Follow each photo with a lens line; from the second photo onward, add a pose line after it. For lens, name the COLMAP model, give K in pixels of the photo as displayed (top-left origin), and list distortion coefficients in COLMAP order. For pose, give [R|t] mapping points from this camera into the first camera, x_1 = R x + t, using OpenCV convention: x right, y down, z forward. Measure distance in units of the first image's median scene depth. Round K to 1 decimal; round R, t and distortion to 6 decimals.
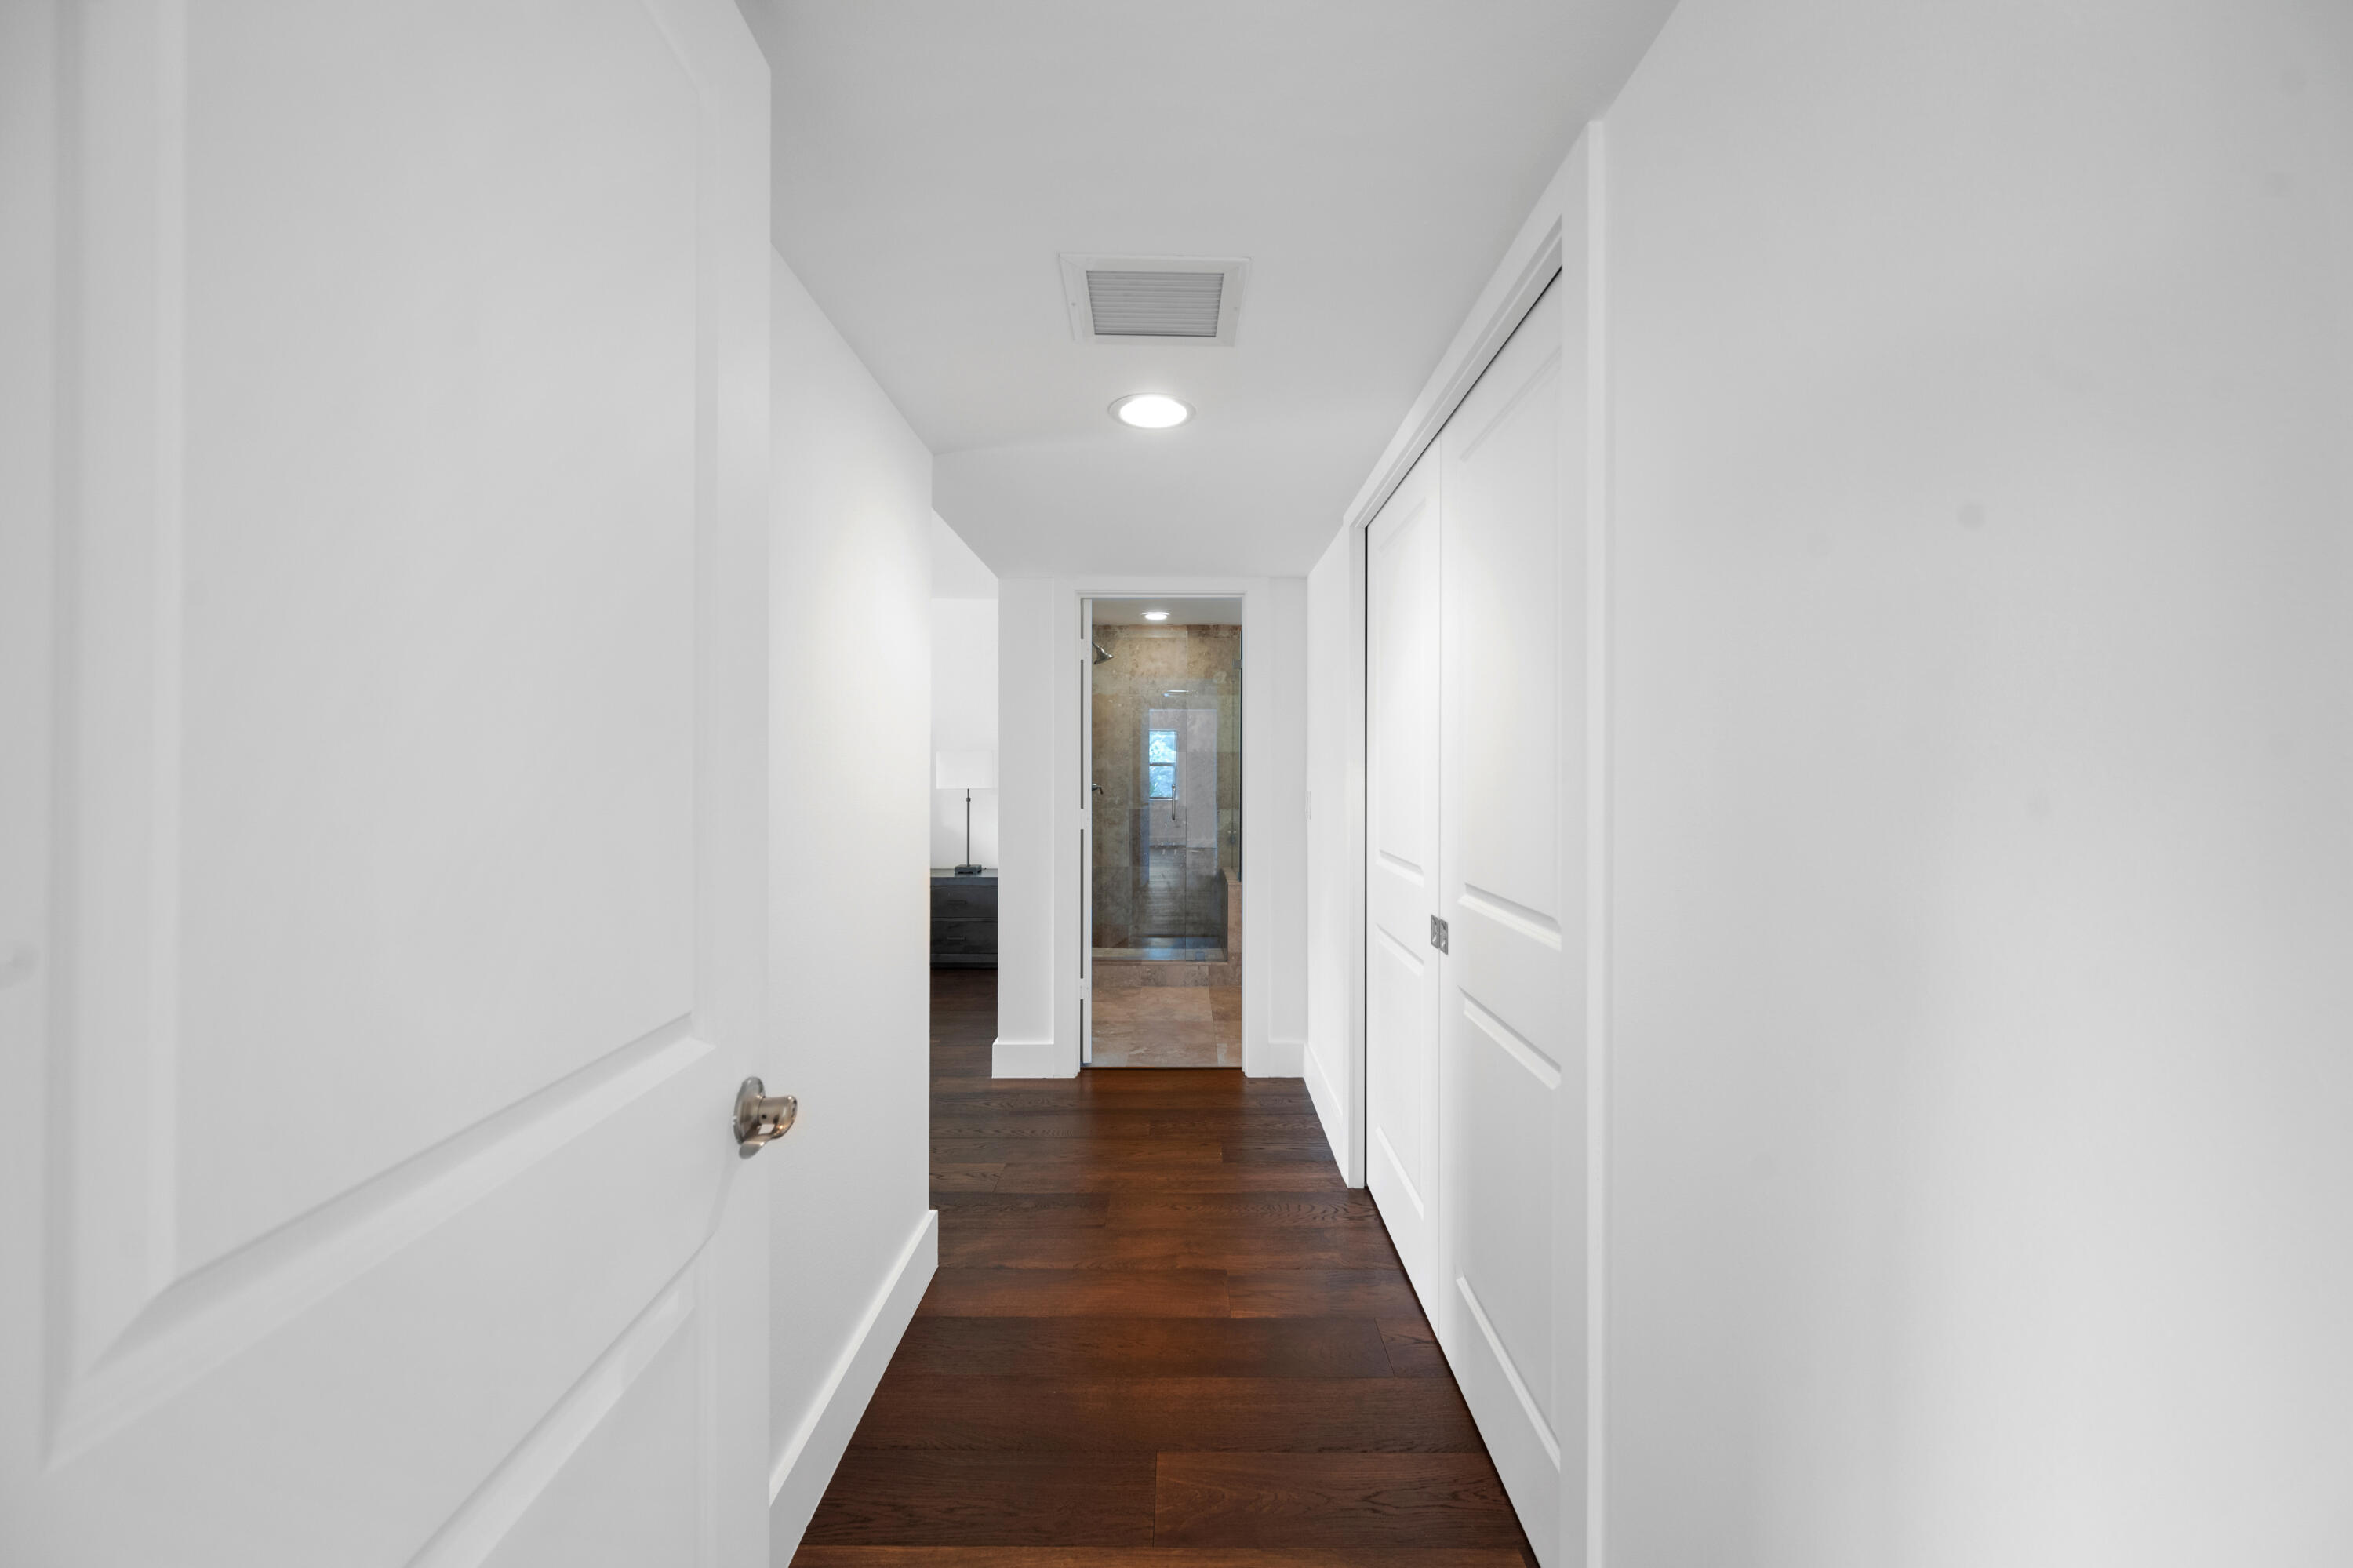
lens RADIAL K [[942.2, 0, 1187.7], [0, 942.2, 784.4], [0, 0, 1]] dist [-0.002188, -0.000371]
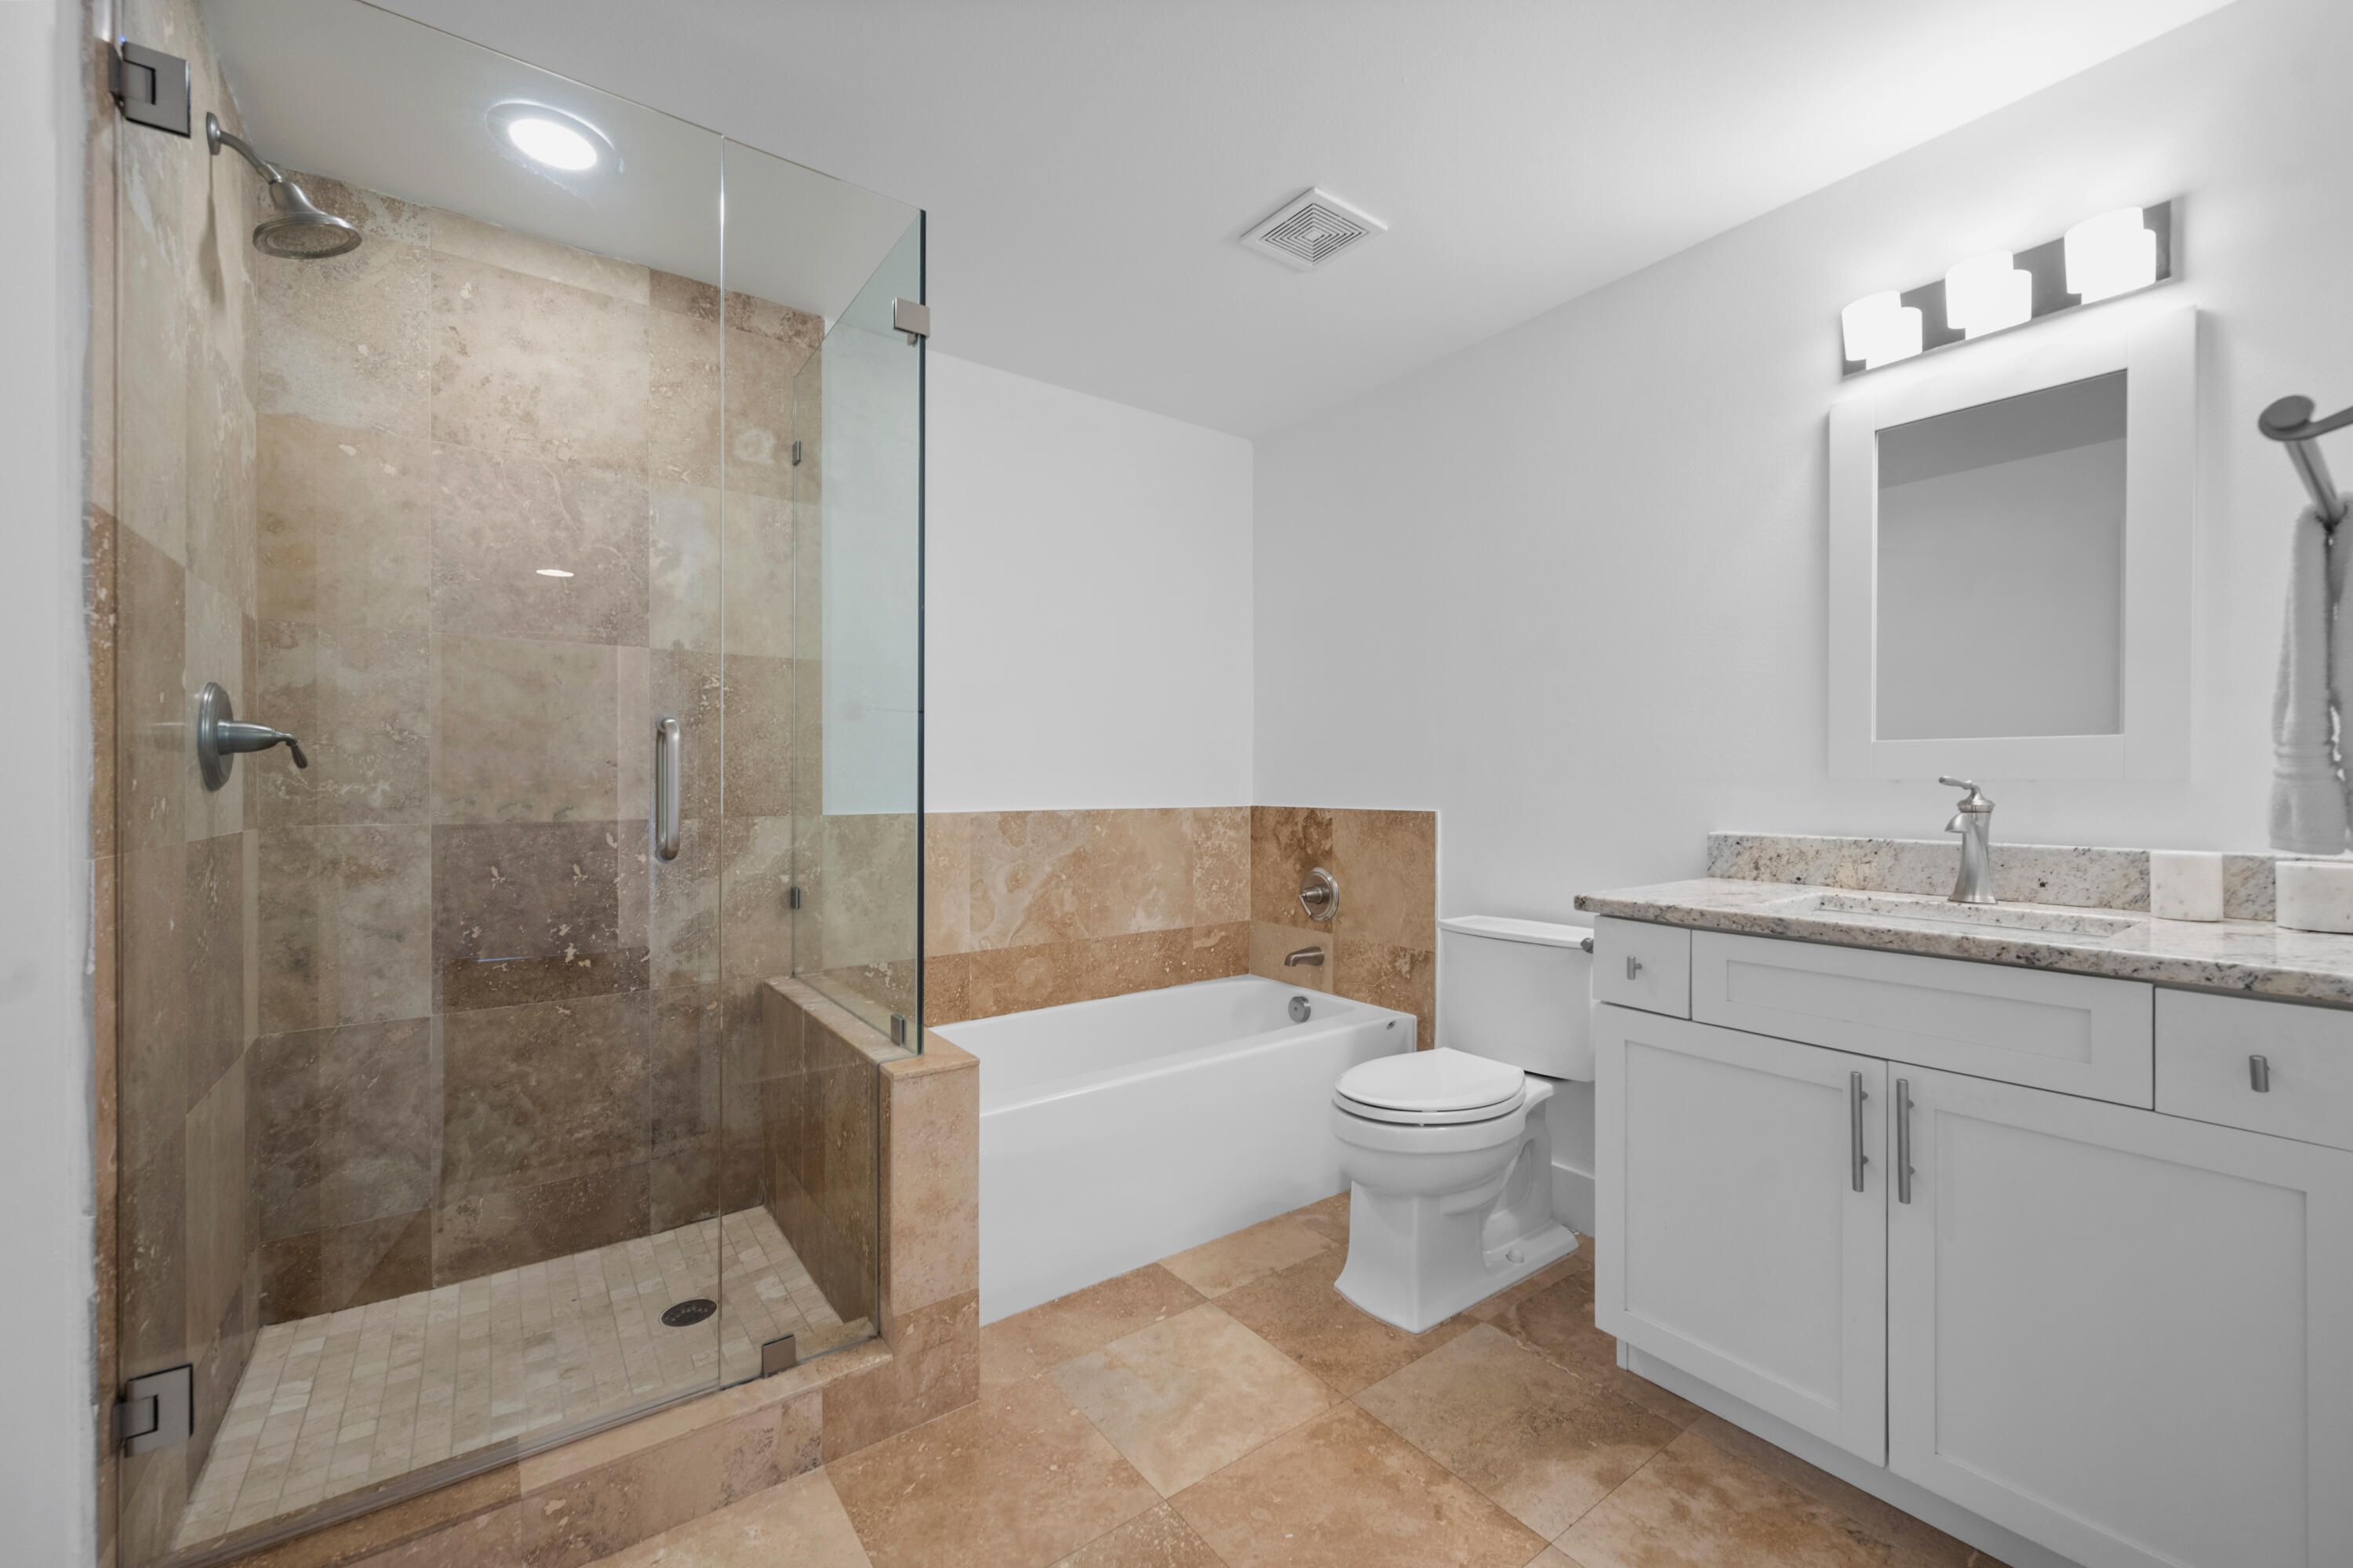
lens RADIAL K [[942.2, 0, 1178.0], [0, 942.2, 789.5], [0, 0, 1]] dist [-0.002188, -0.000371]
pose [[0.810072, -0.005773, 0.586301, -0.045428], [0.008473, 0.999962, -0.001860, 0.017740], [-0.586269, 0.006475, 0.810091, 0.620699]]
